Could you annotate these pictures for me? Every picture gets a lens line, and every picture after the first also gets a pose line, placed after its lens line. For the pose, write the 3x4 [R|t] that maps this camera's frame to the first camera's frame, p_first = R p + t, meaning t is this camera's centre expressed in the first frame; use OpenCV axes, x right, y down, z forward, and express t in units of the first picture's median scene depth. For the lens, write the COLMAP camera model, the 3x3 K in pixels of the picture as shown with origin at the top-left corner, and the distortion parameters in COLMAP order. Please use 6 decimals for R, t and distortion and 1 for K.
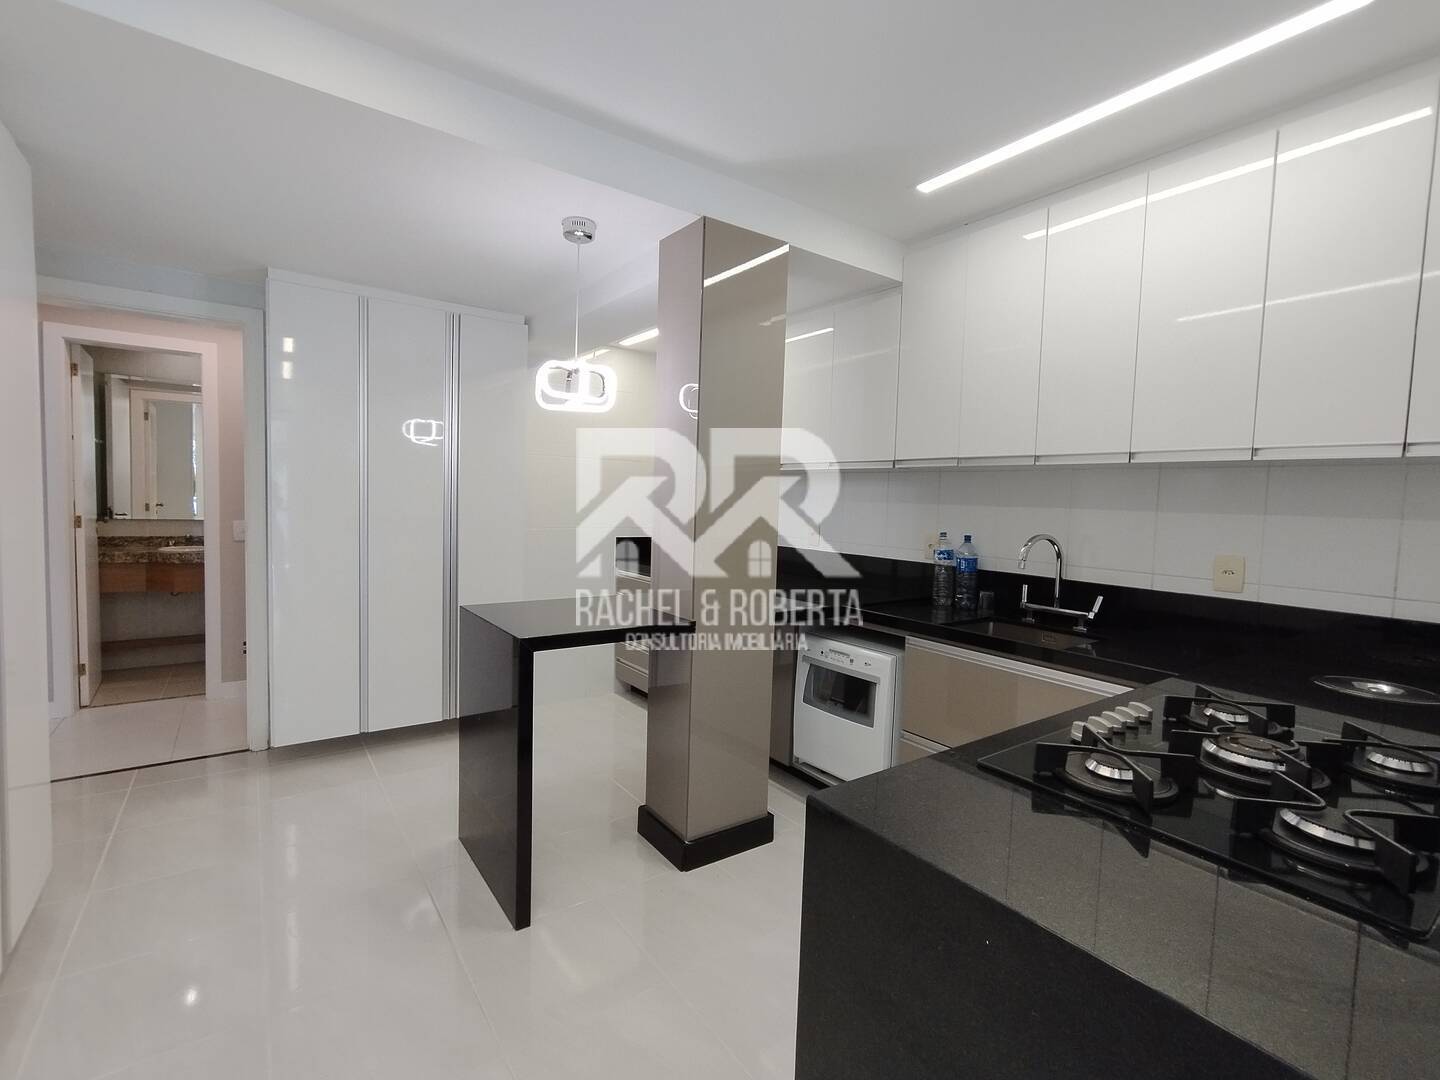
lens RADIAL K [[661.1, 0, 708.7], [0, 661.1, 525.8], [0, 0, 1]] dist [-0.004244, 0.005008]
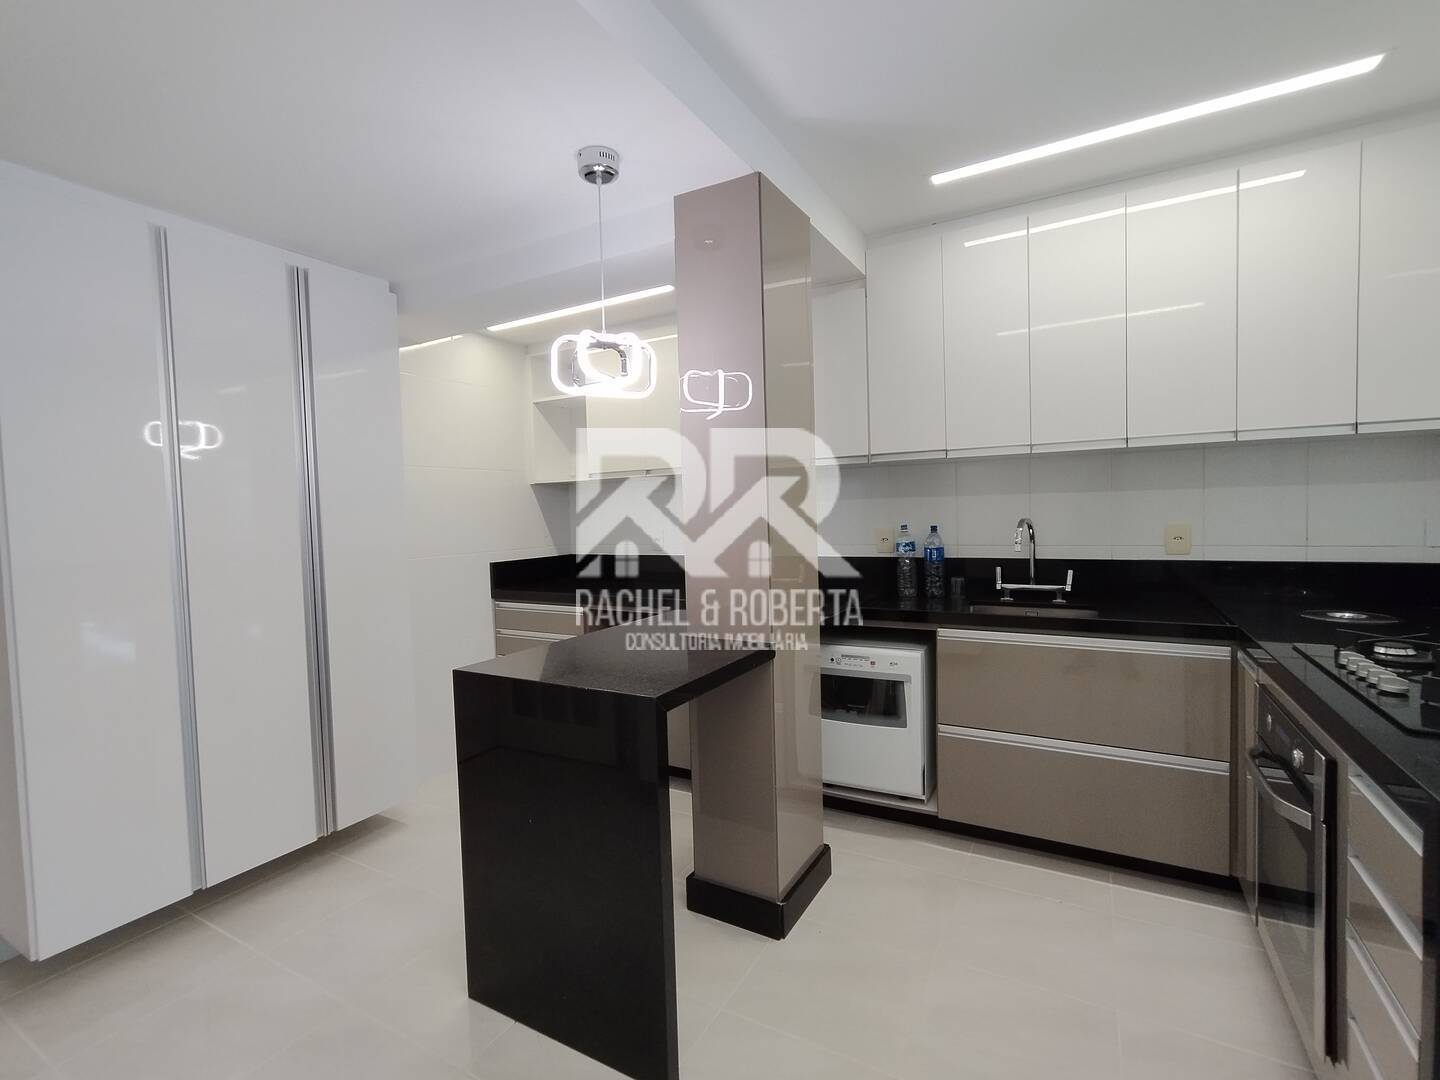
lens RADIAL K [[661.1, 0, 715.4], [0, 661.1, 530.0], [0, 0, 1]] dist [-0.004244, 0.005008]
pose [[0.904700, -0.070311, 0.420207, -0.381461], [0.075190, 0.997157, 0.004966, -0.010638], [-0.419362, 0.027102, 0.907415, 0.218393]]
